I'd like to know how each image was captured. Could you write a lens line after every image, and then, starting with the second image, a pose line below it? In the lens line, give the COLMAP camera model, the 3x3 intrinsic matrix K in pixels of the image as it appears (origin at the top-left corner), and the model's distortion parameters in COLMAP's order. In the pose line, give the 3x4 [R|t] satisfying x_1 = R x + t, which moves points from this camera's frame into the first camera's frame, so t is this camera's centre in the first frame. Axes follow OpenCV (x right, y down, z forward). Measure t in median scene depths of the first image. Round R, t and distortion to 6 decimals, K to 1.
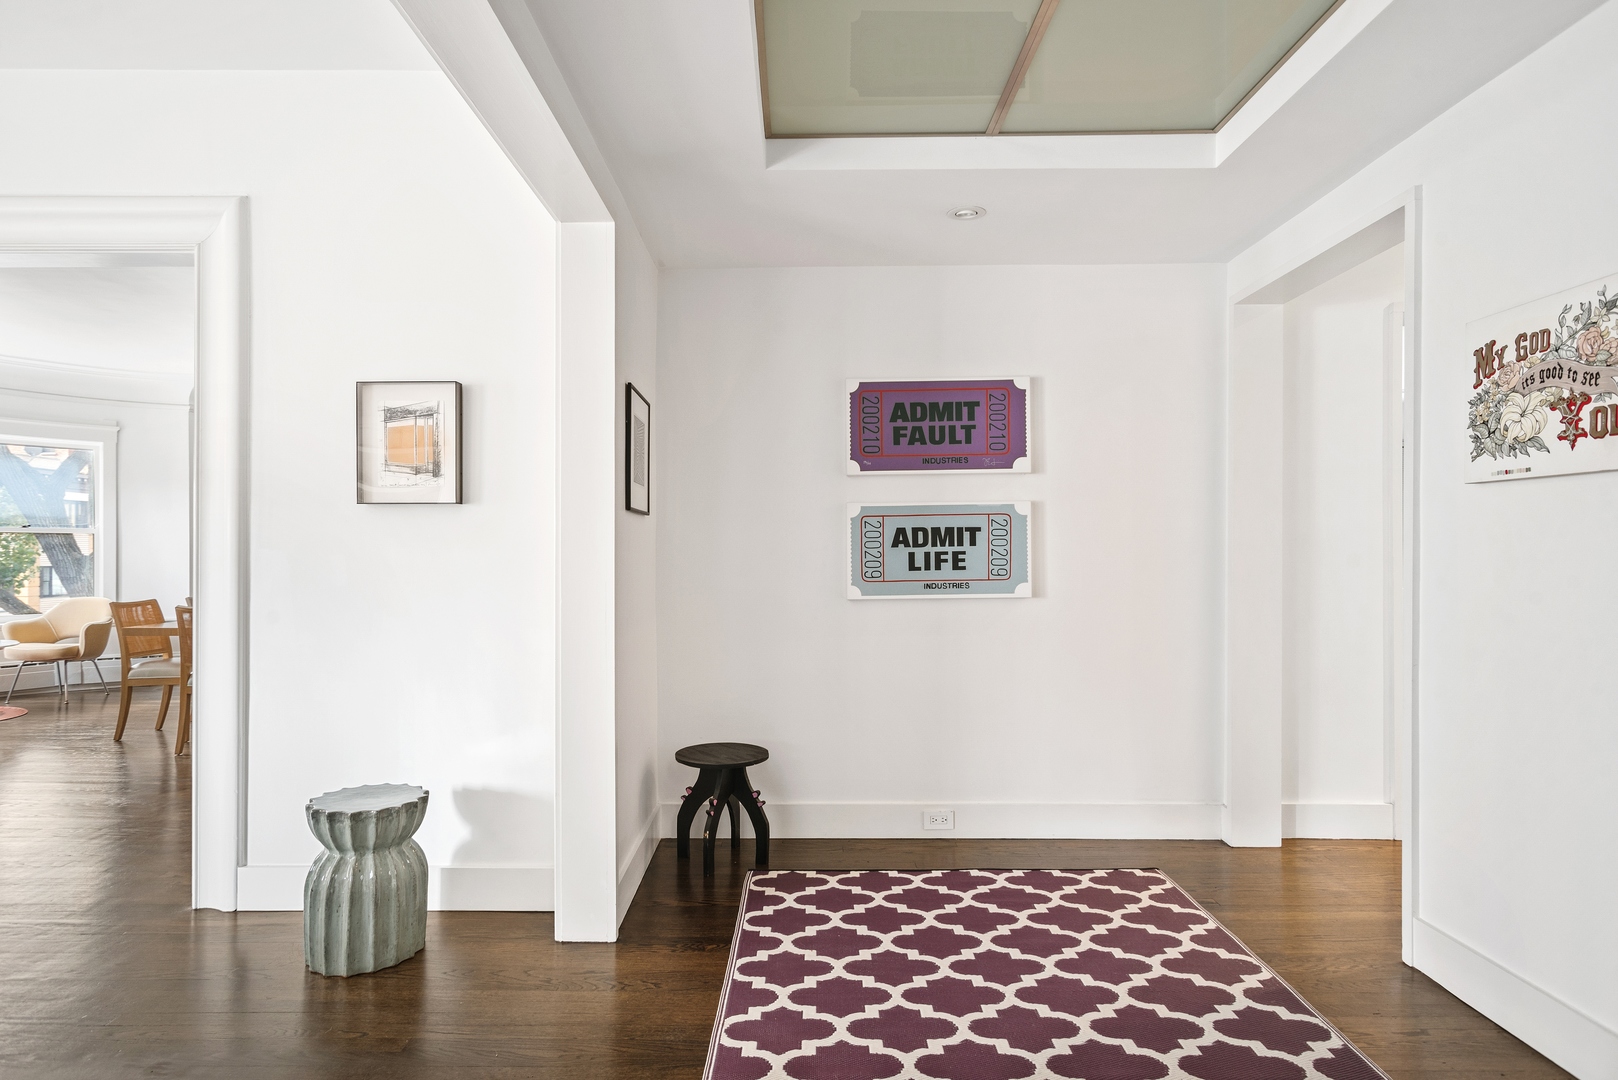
lens RADIAL K [[930.9, 0, 802.4], [0, 930.9, 539.6], [0, 0, 1]] dist [-0.038358, 0.011061]
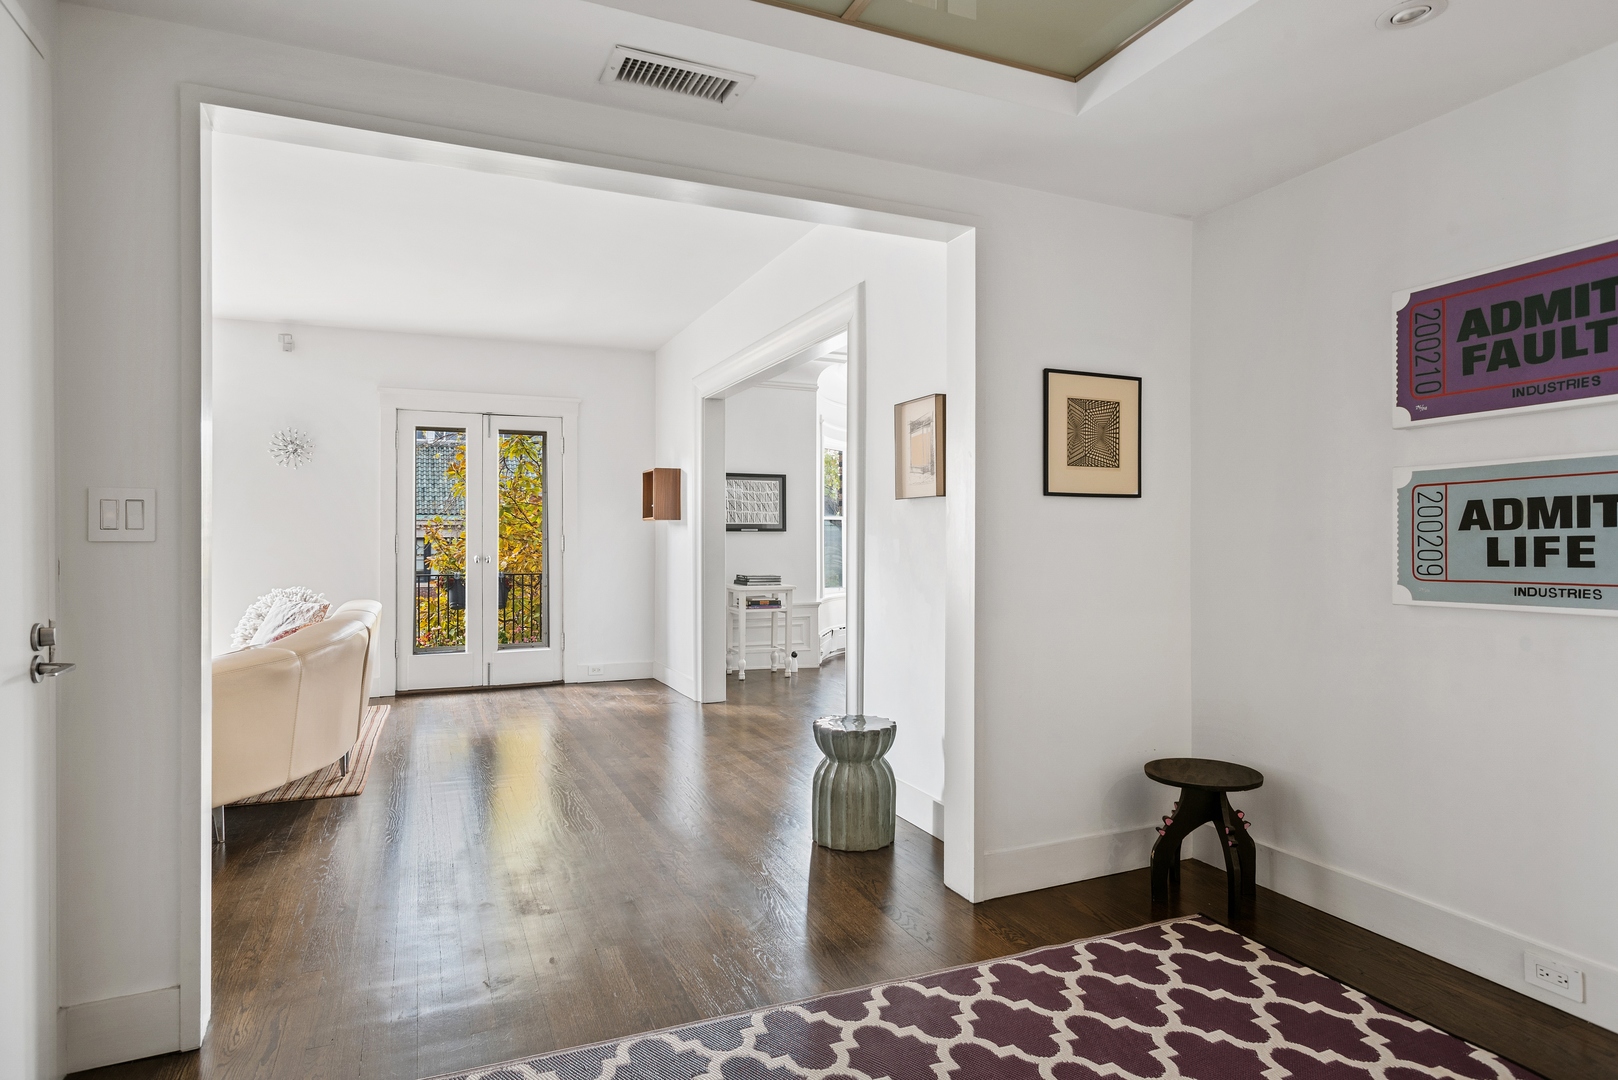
lens RADIAL K [[930.9, 0, 763.2], [0, 930.9, 525.0], [0, 0, 1]] dist [-0.038358, 0.011061]
pose [[0.332909, -0.011695, -0.942886, 0.543592], [0.010979, 0.999903, -0.008525, 0.004714], [0.942895, -0.007514, 0.333005, 0.314150]]
